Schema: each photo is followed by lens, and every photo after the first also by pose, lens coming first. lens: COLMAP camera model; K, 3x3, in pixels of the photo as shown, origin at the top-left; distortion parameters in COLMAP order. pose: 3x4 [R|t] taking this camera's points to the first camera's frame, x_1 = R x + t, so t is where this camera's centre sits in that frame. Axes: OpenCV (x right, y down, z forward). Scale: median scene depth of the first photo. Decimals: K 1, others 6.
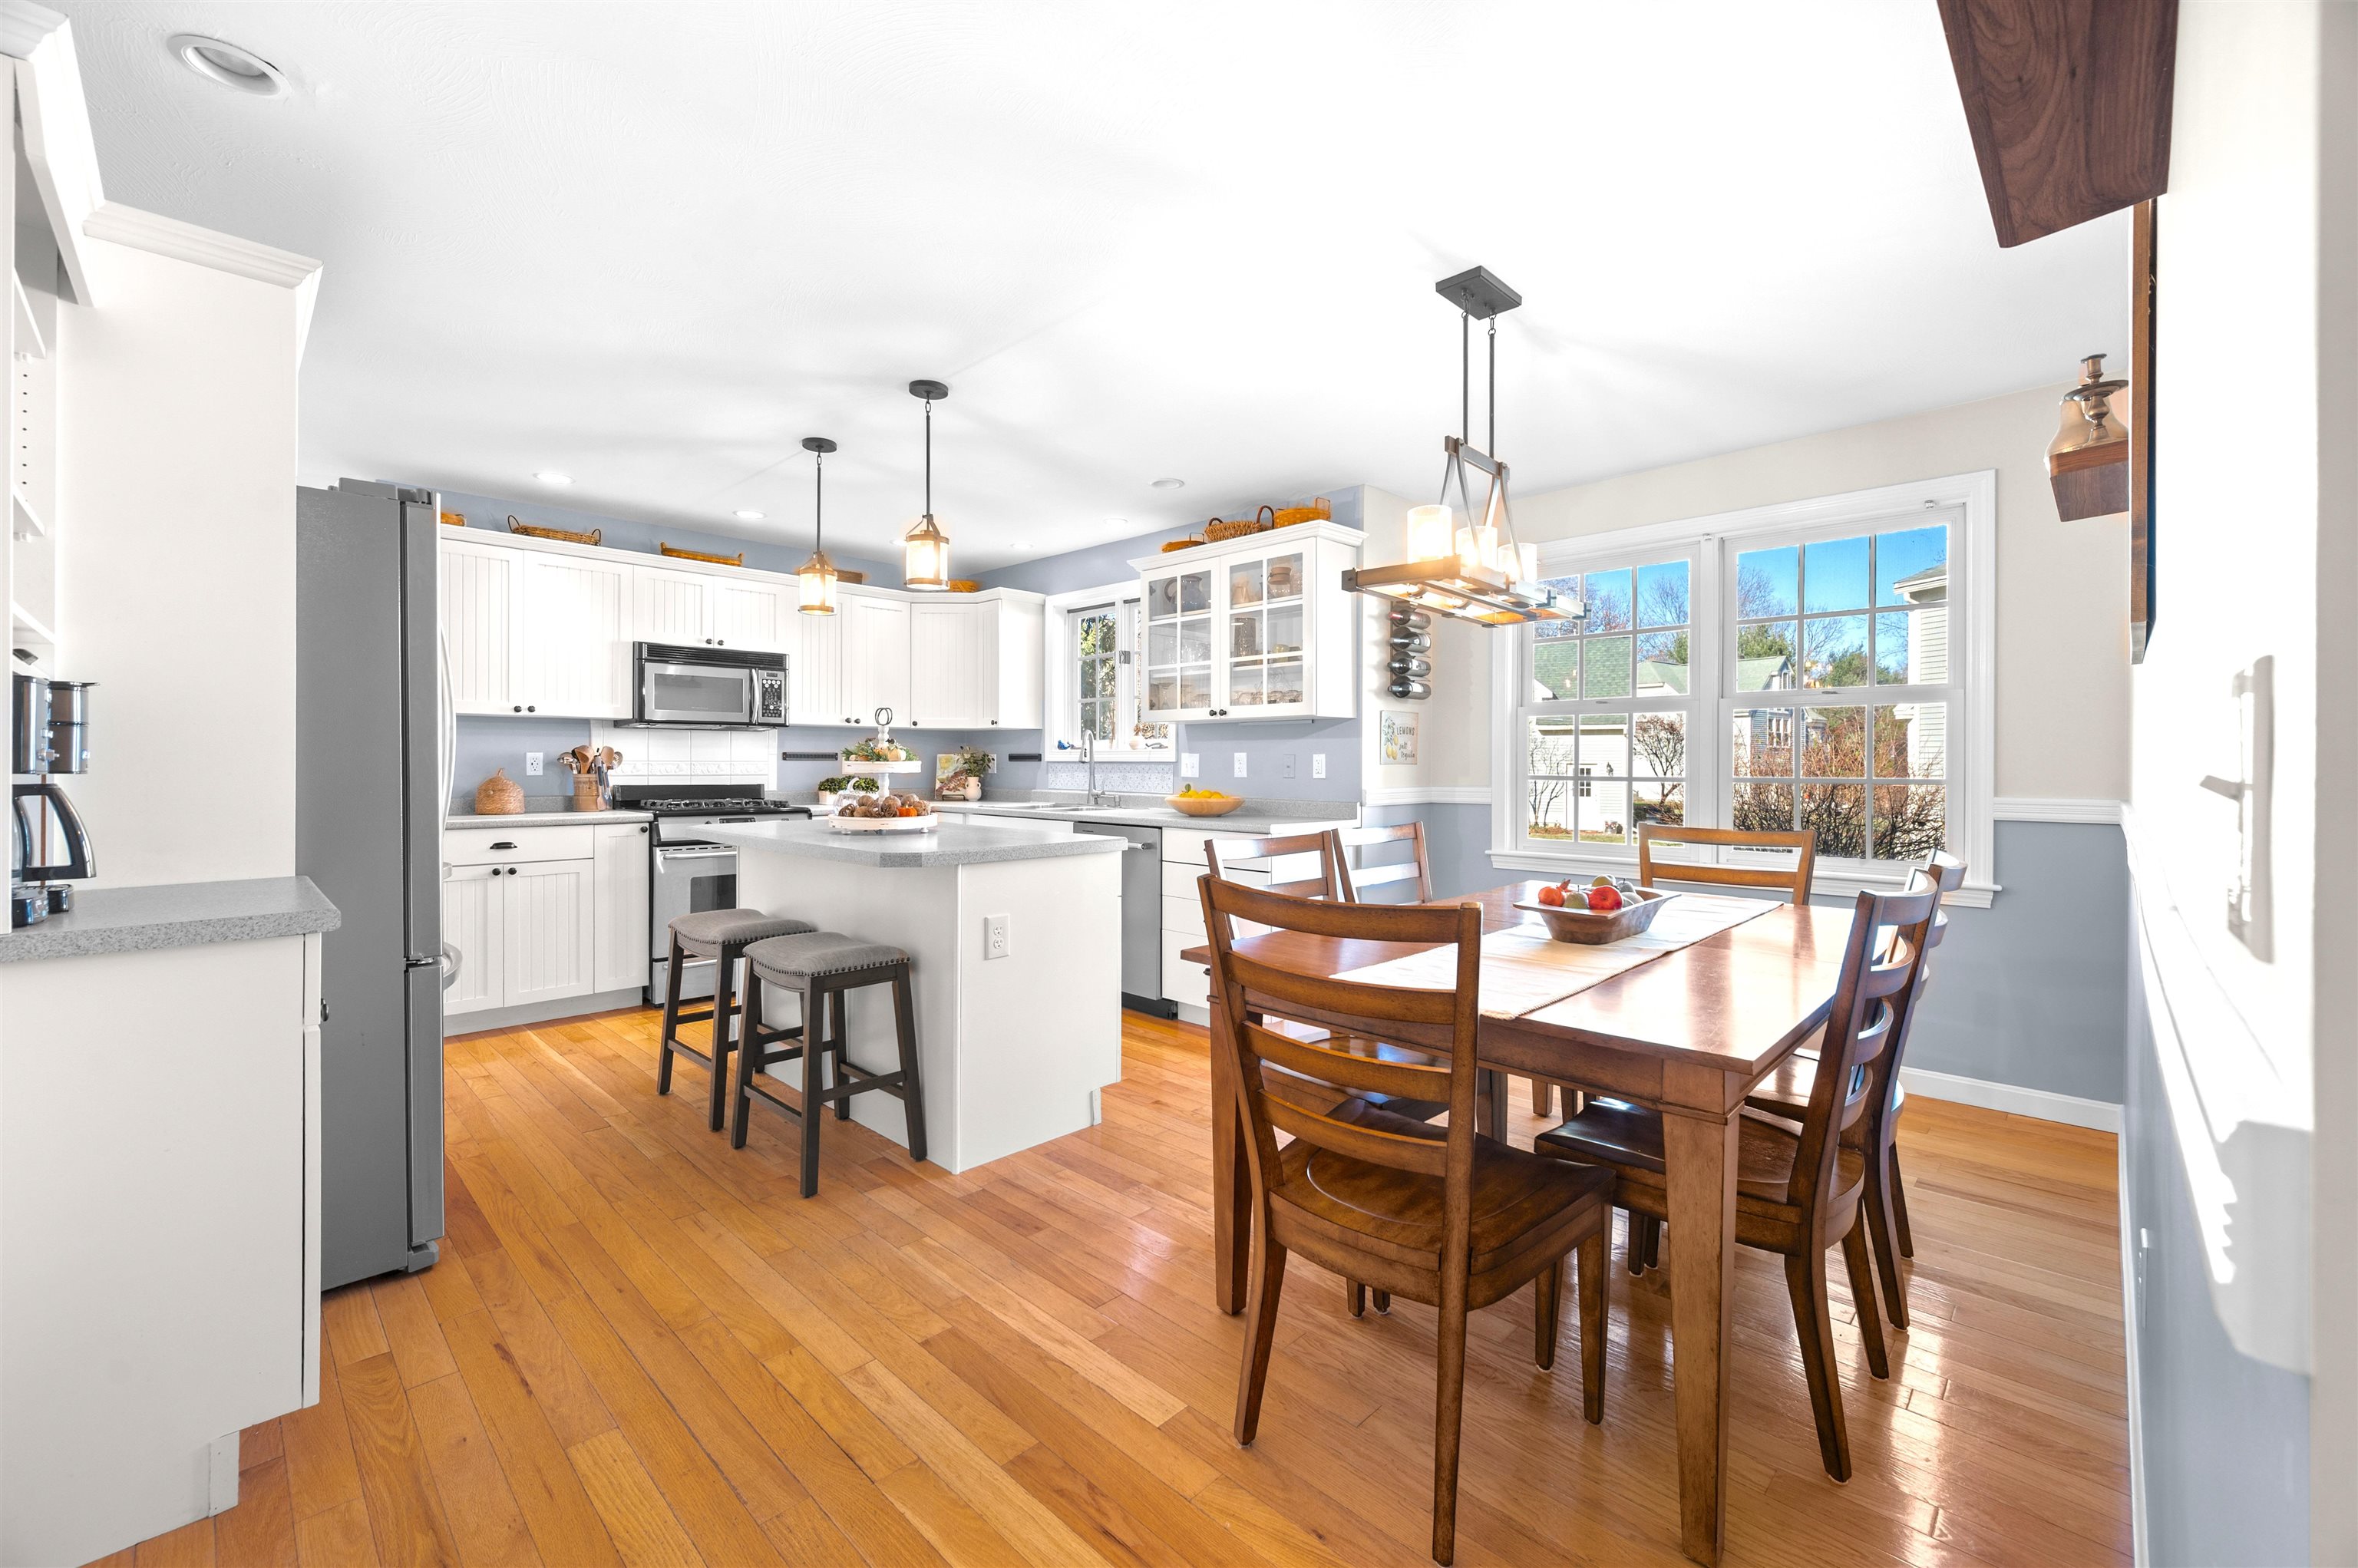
lens RADIAL K [[952.5, 0, 1179.1], [0, 952.5, 769.3], [0, 0, 1]] dist [0.002912, -0.000147]
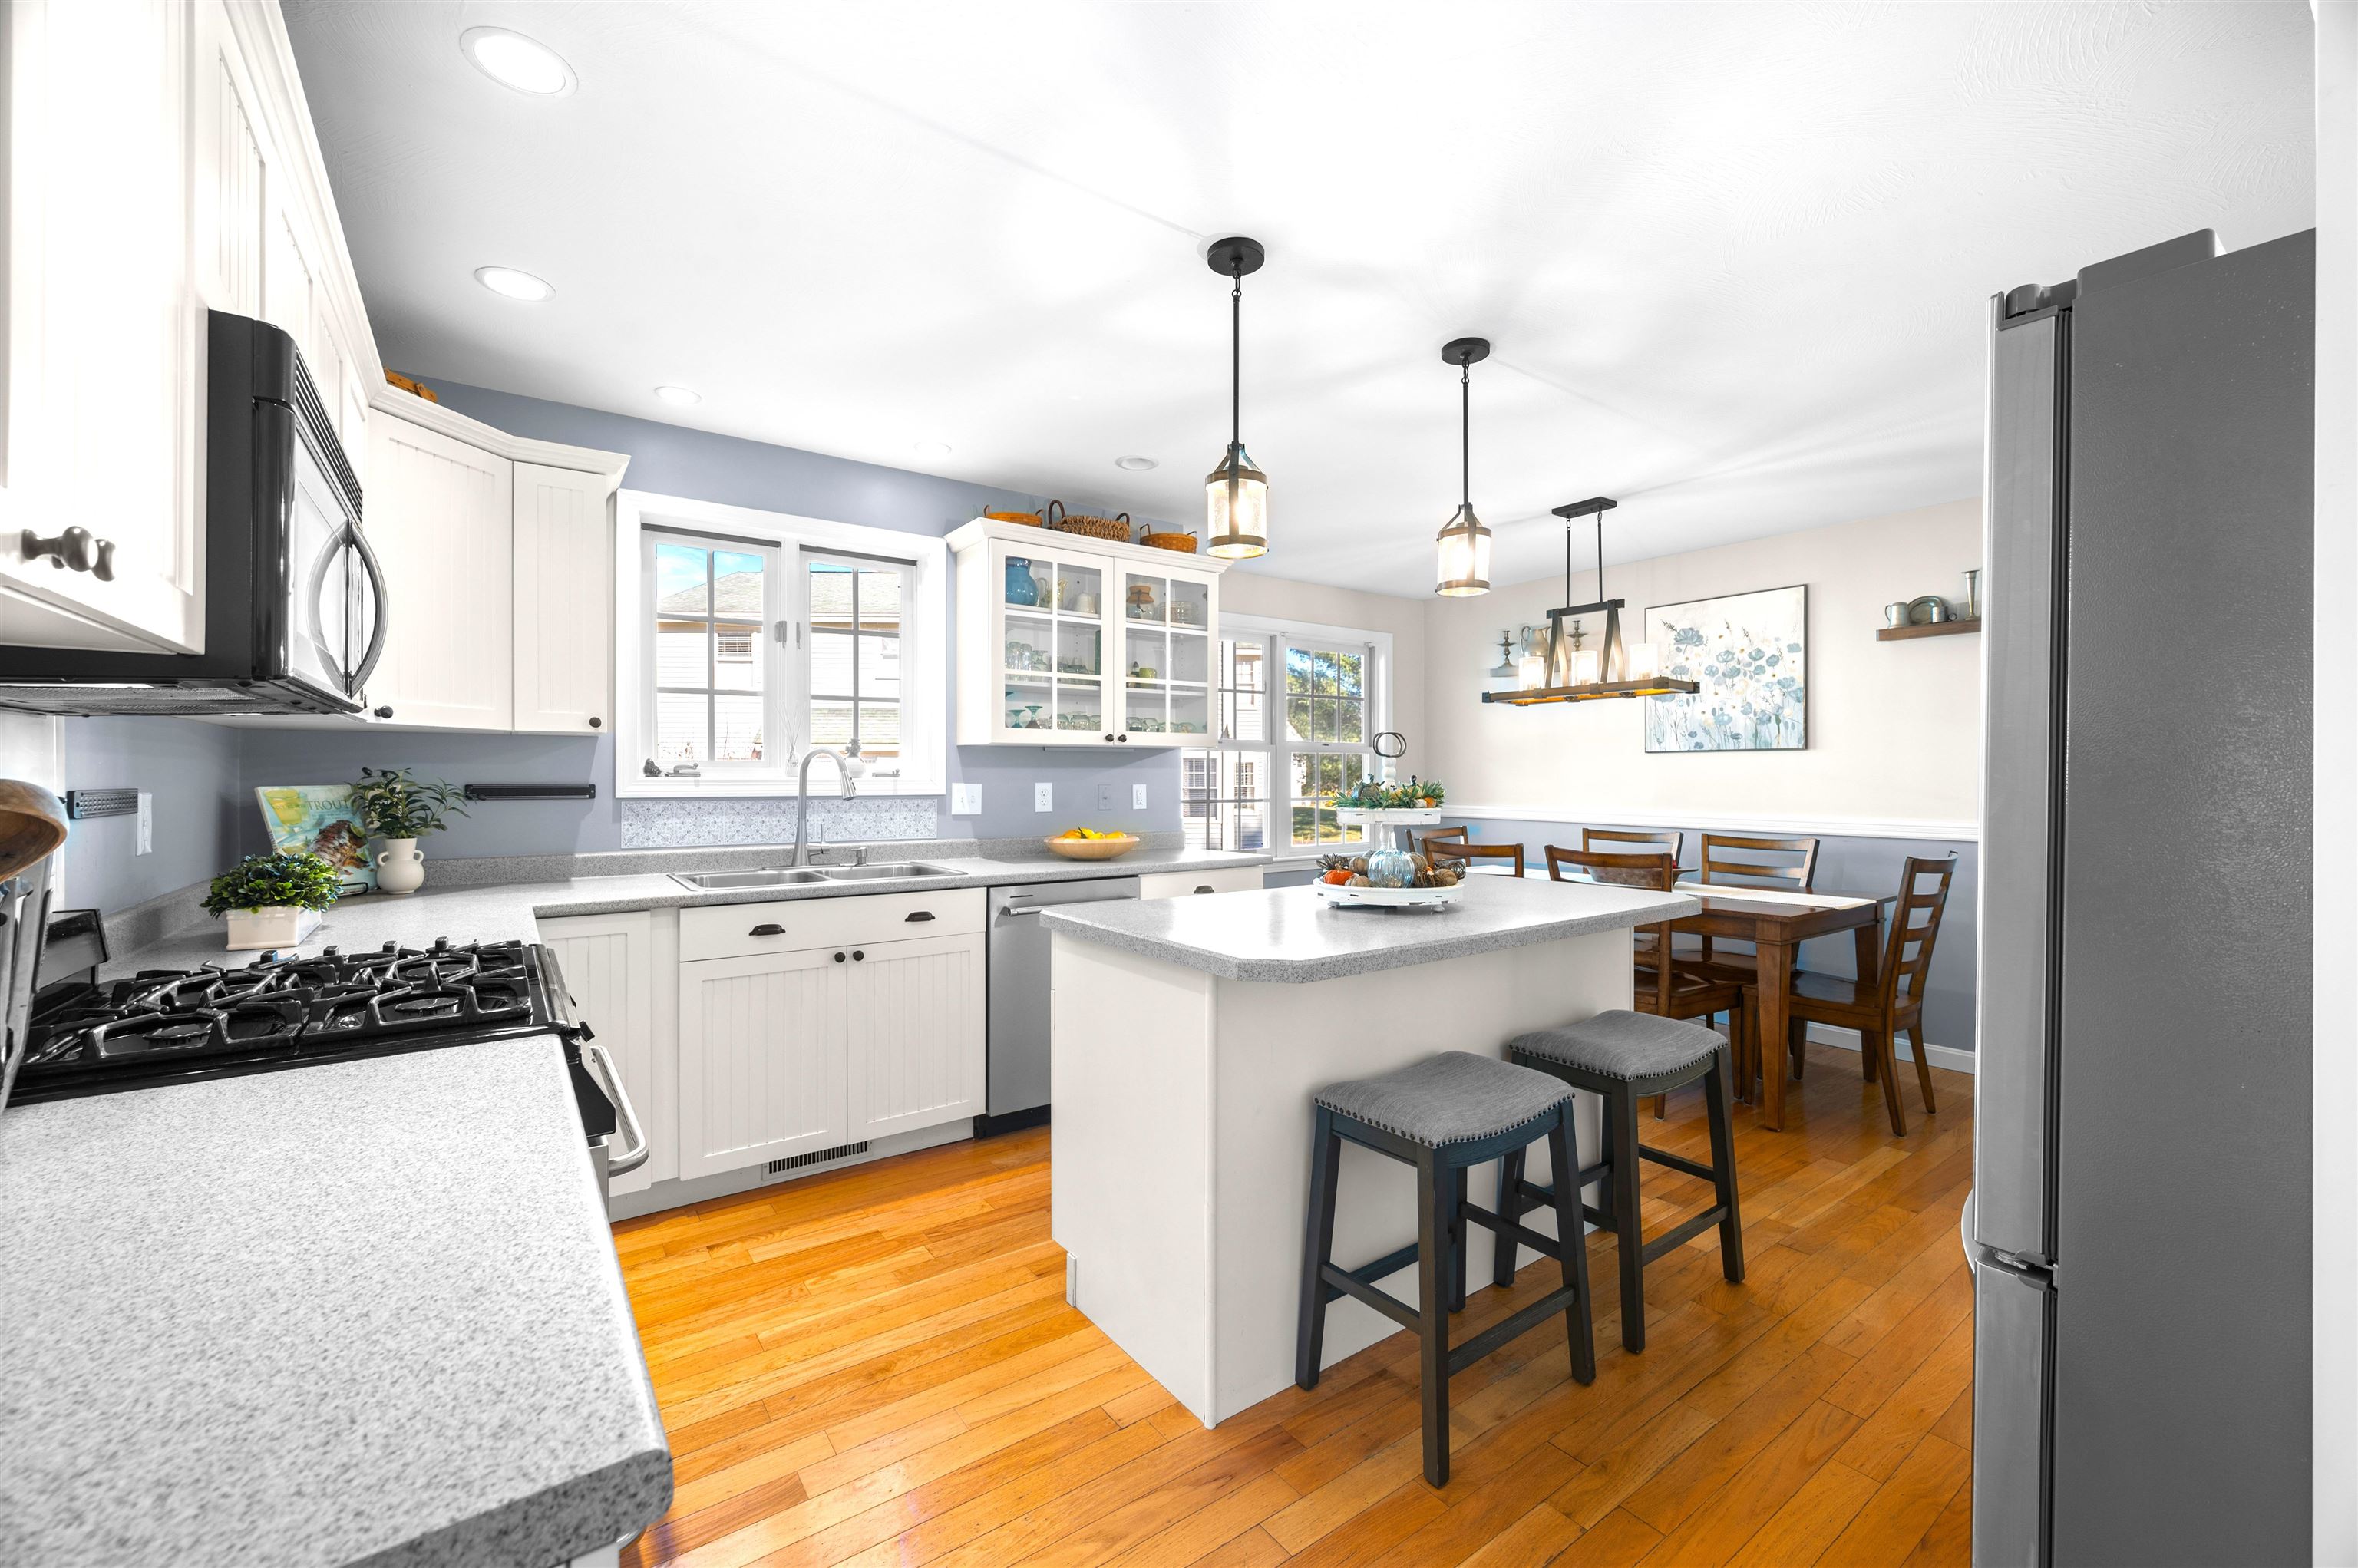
lens RADIAL K [[952.5, 0, 1185.0], [0, 952.5, 783.0], [0, 0, 1]] dist [0.002912, -0.000147]
pose [[0.173824, -0.010856, 0.984717, -0.750891], [0.005426, 0.999935, 0.010066, -0.025408], [-0.984762, 0.003593, 0.173871, 0.737340]]
